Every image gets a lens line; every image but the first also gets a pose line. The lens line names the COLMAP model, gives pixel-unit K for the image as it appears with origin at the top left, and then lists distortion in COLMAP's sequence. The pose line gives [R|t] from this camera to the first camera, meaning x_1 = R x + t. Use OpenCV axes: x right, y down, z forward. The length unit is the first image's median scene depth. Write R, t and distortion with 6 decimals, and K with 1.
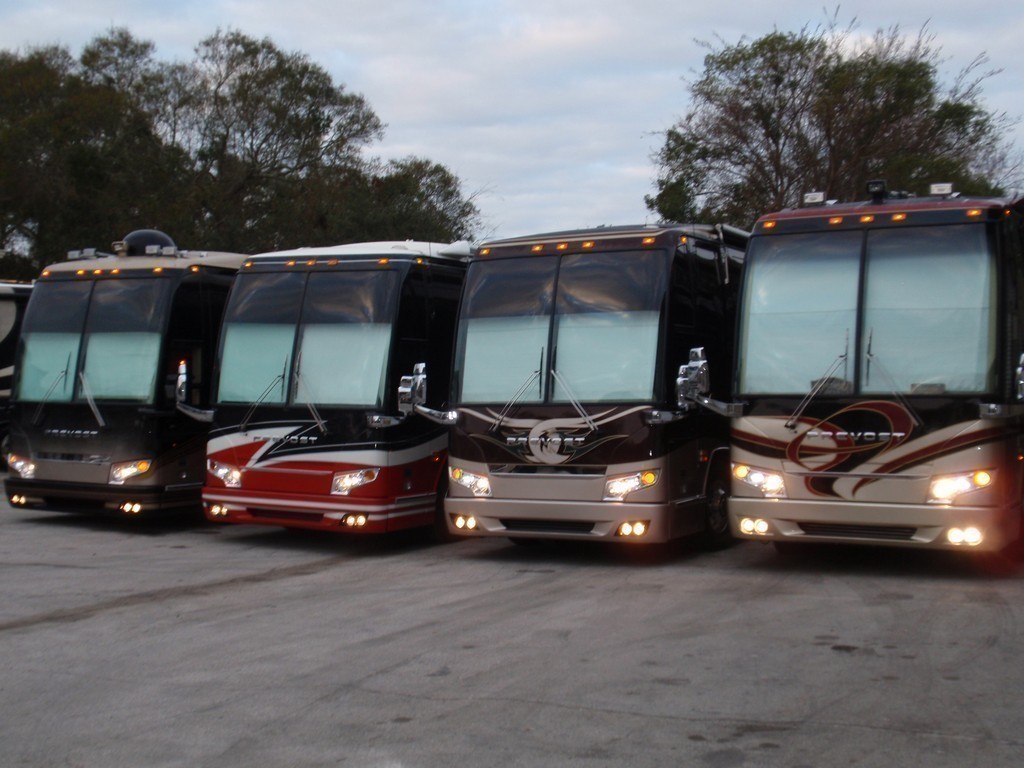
lens RADIAL K [[1347.9, 0, 493.9], [0, 1347.9, 398.1], [0, 0, 1]] dist [0.009018, 0.000000]
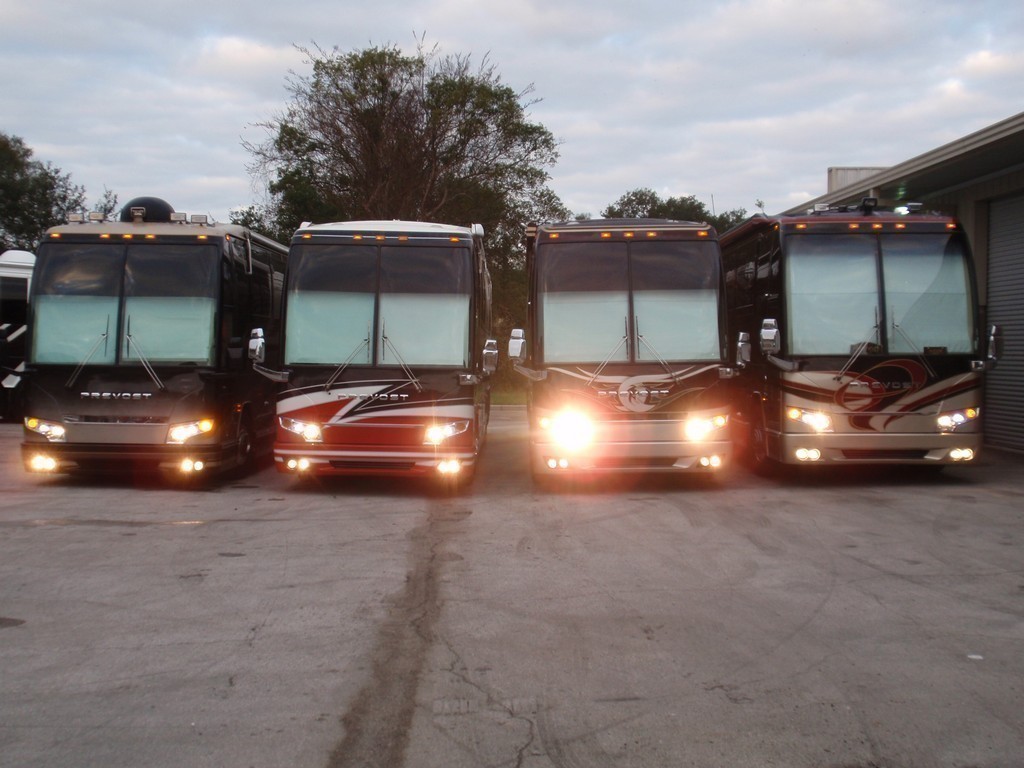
lens RADIAL K [[1201.7, 0, 495.2], [0, 1201.7, 387.3], [0, 0, 1]] dist [-0.000627, 0.000000]
pose [[0.890410, -0.013115, 0.454971, -0.568807], [0.004373, 0.999785, 0.020263, 0.003497], [-0.455139, -0.016053, 0.890276, 0.083747]]
